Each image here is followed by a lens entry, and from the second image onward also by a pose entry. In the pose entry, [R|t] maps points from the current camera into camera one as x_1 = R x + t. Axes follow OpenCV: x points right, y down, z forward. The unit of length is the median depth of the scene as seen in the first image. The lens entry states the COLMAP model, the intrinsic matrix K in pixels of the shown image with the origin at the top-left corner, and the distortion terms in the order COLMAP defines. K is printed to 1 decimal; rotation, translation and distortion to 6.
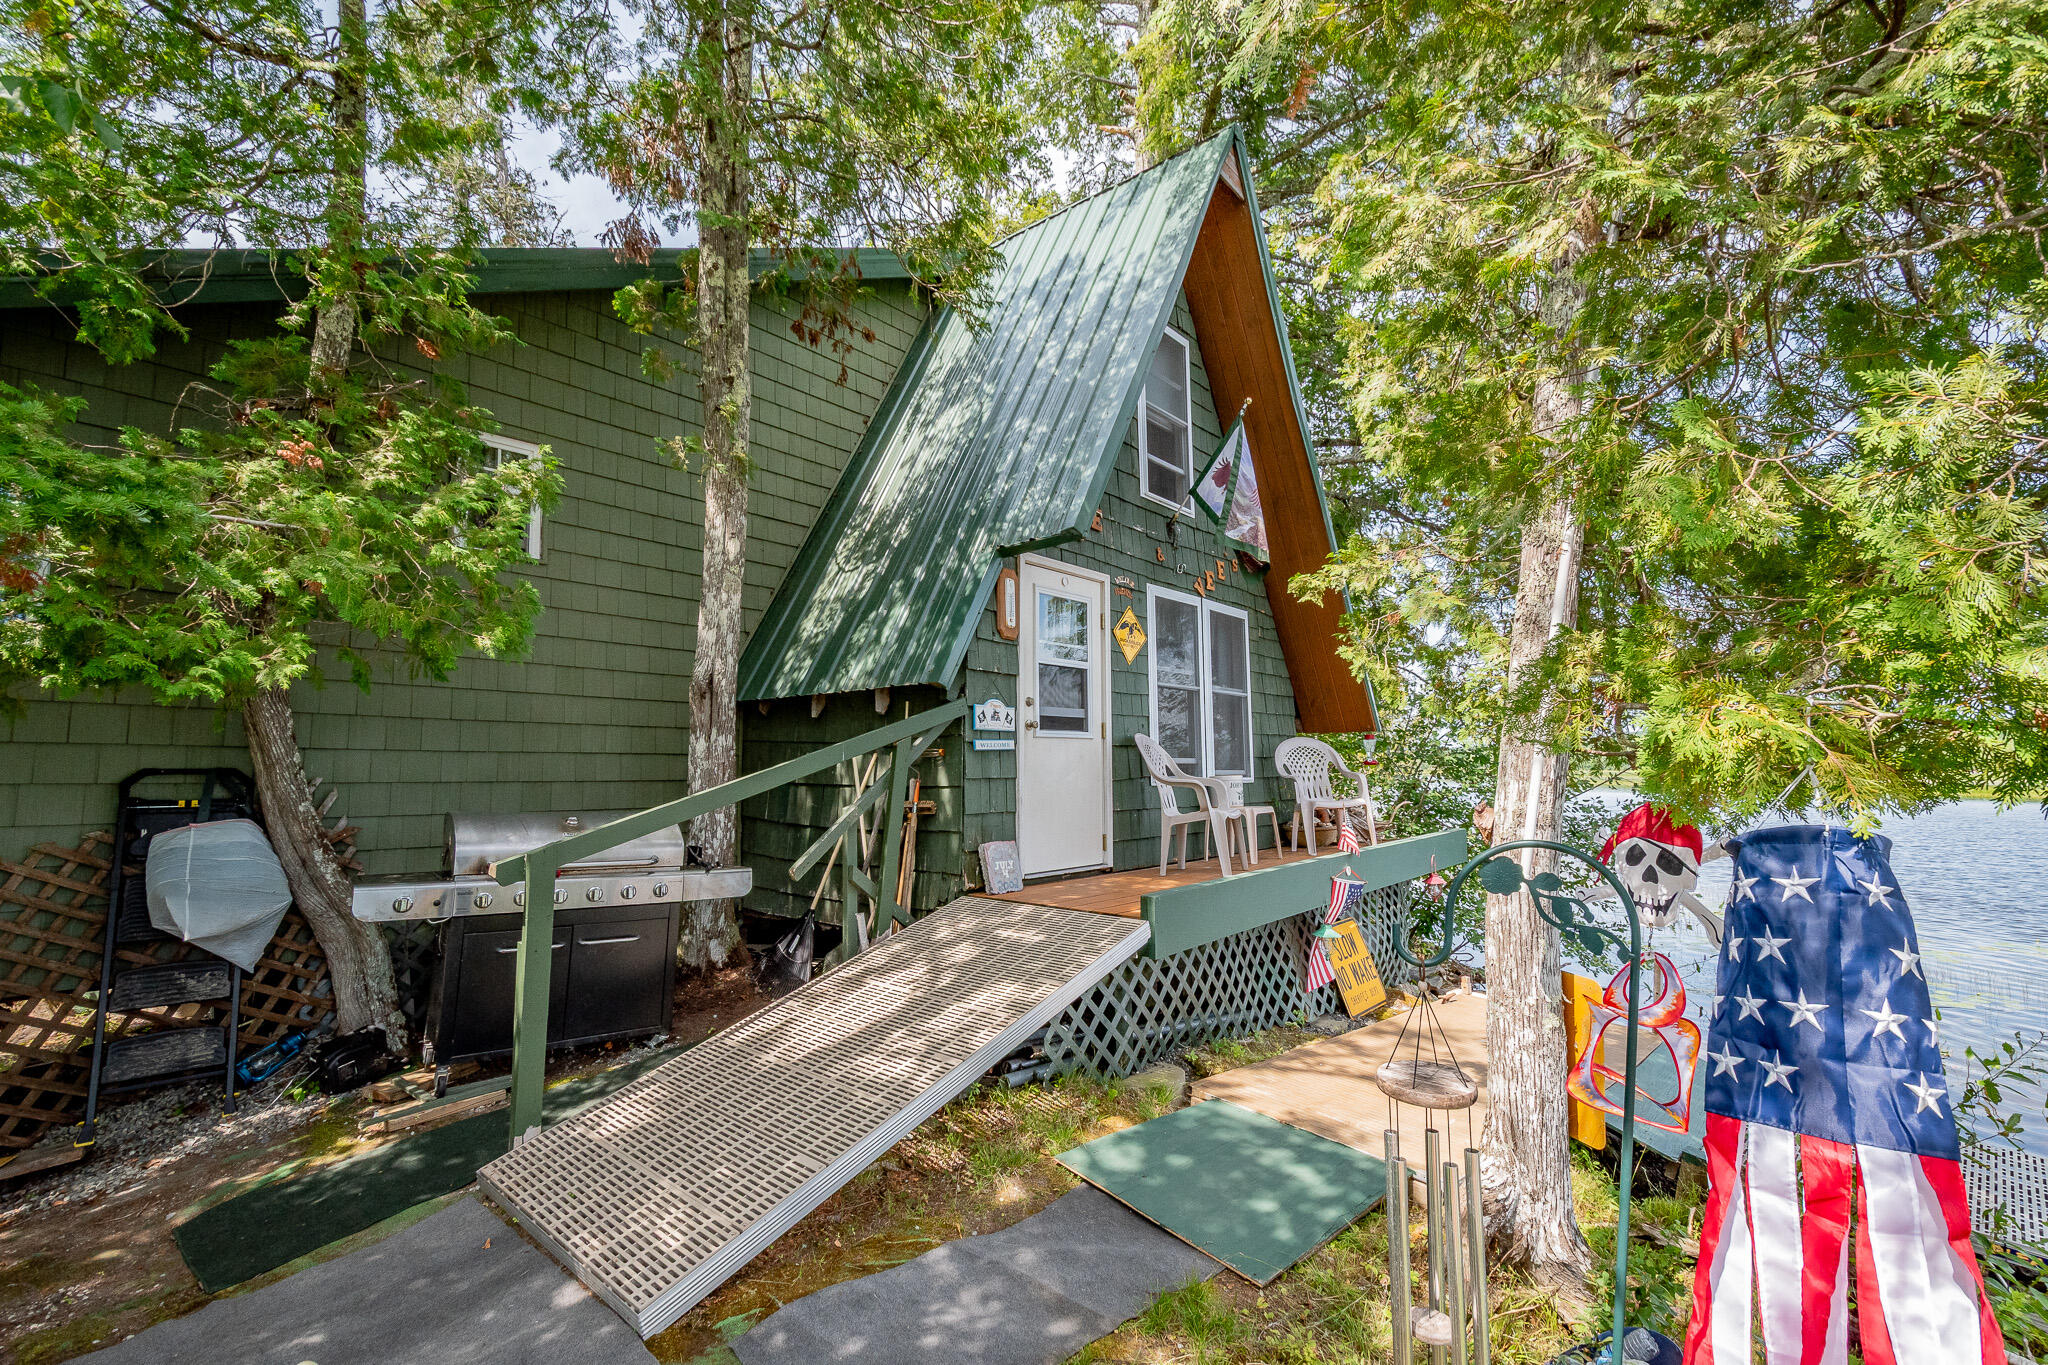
lens RADIAL K [[894.2, 0, 1033.3], [0, 894.2, 681.1], [0, 0, 1]] dist [0.023545, -0.008481]
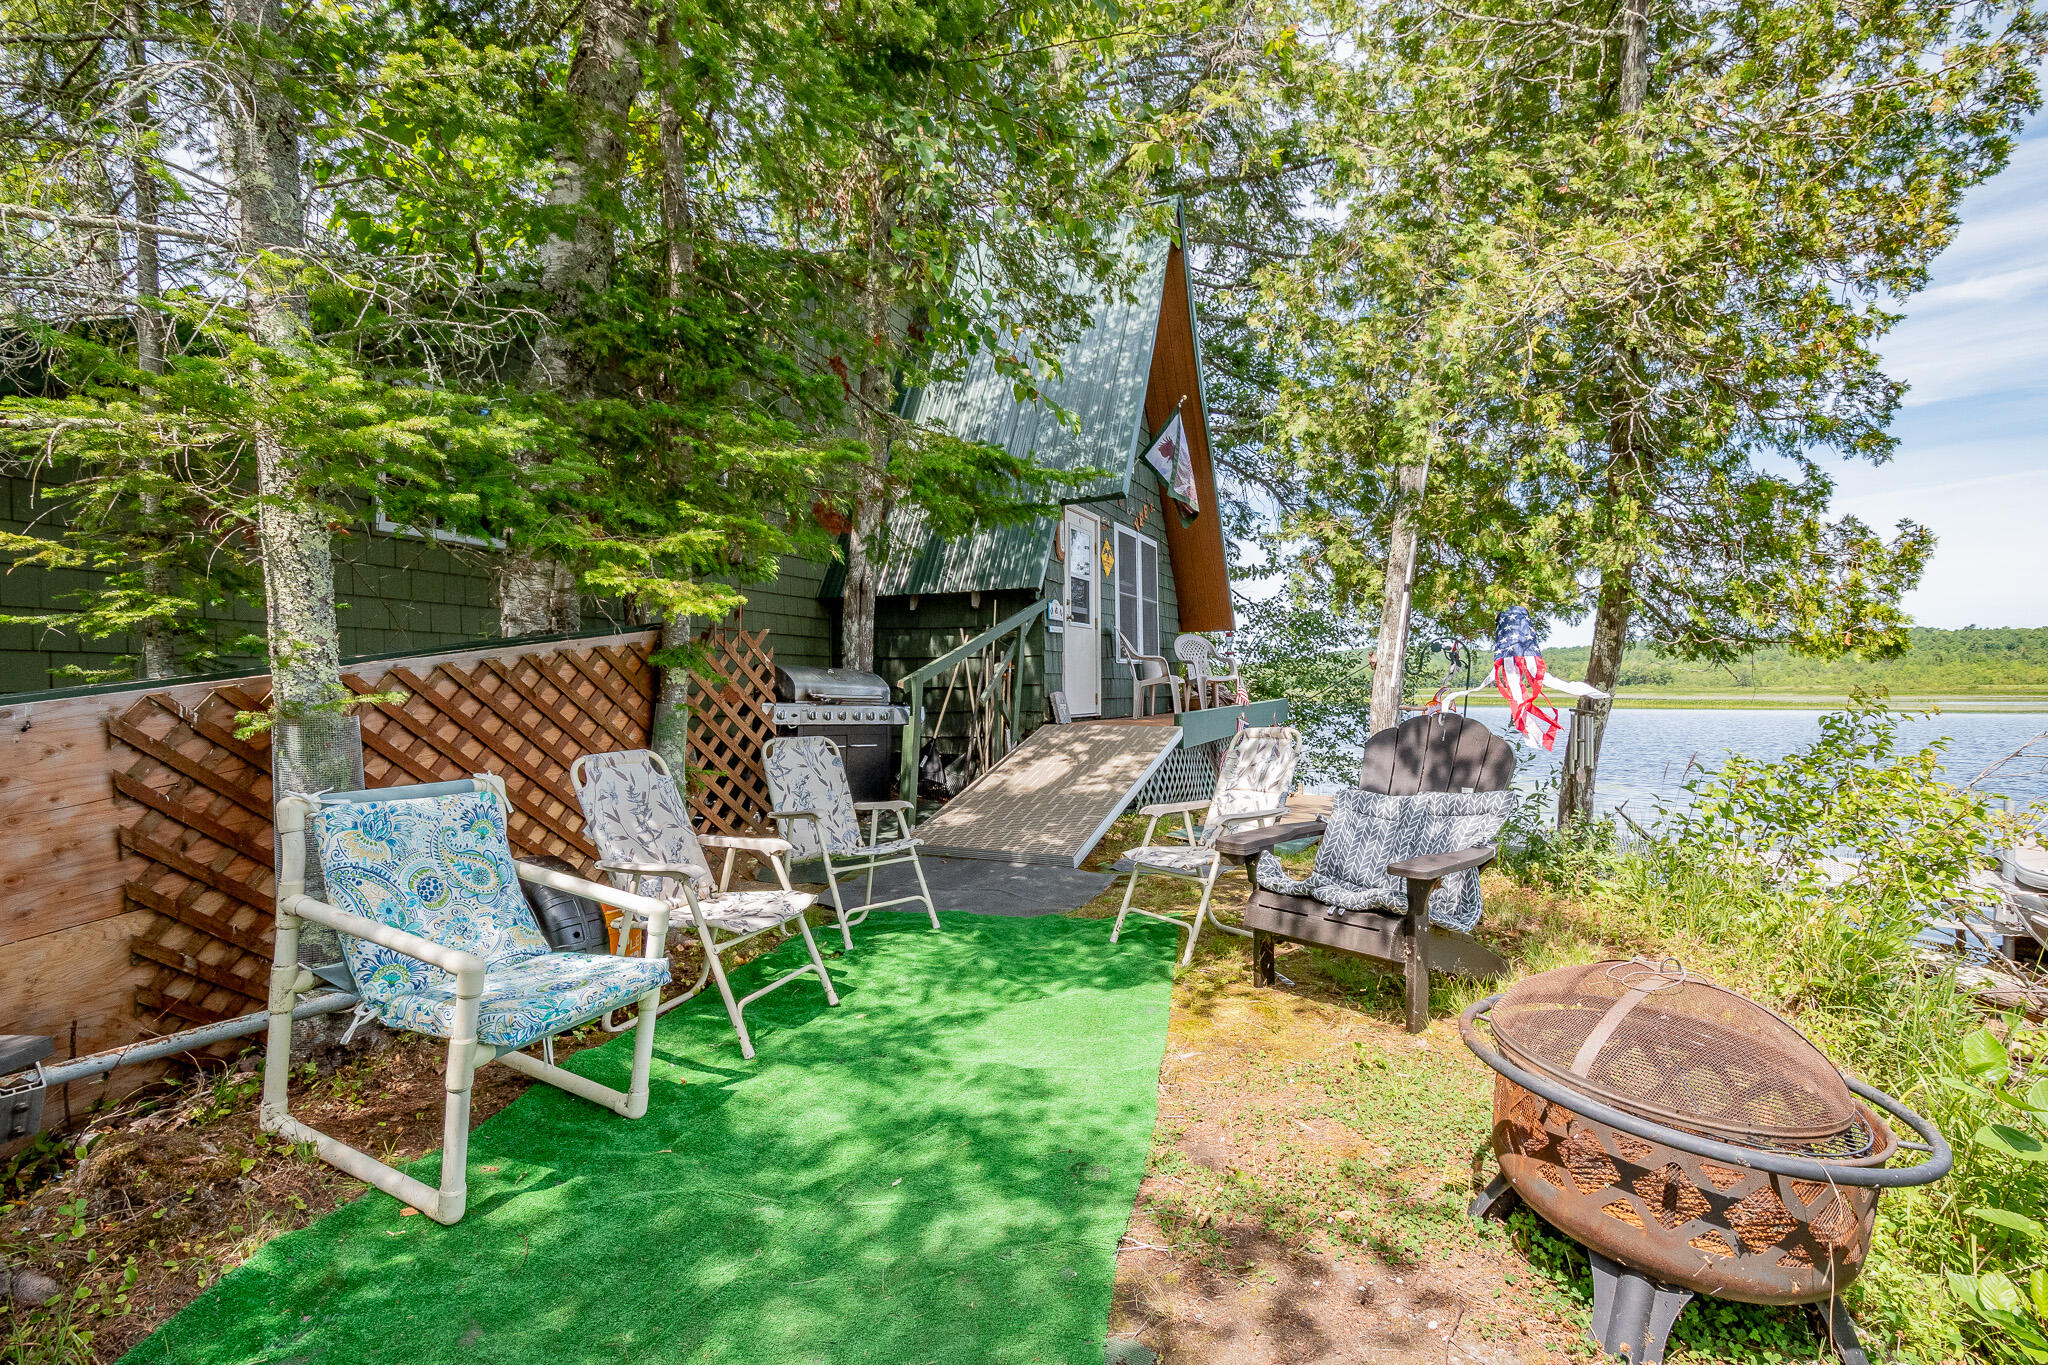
lens RADIAL K [[894.2, 0, 1033.3], [0, 894.2, 681.1], [0, 0, 1]] dist [0.023545, -0.008481]
pose [[0.962101, -0.002571, 0.272681, -0.445087], [-0.025002, 0.994912, 0.097595, 0.009348], [-0.271544, -0.100714, 0.957142, -0.415235]]
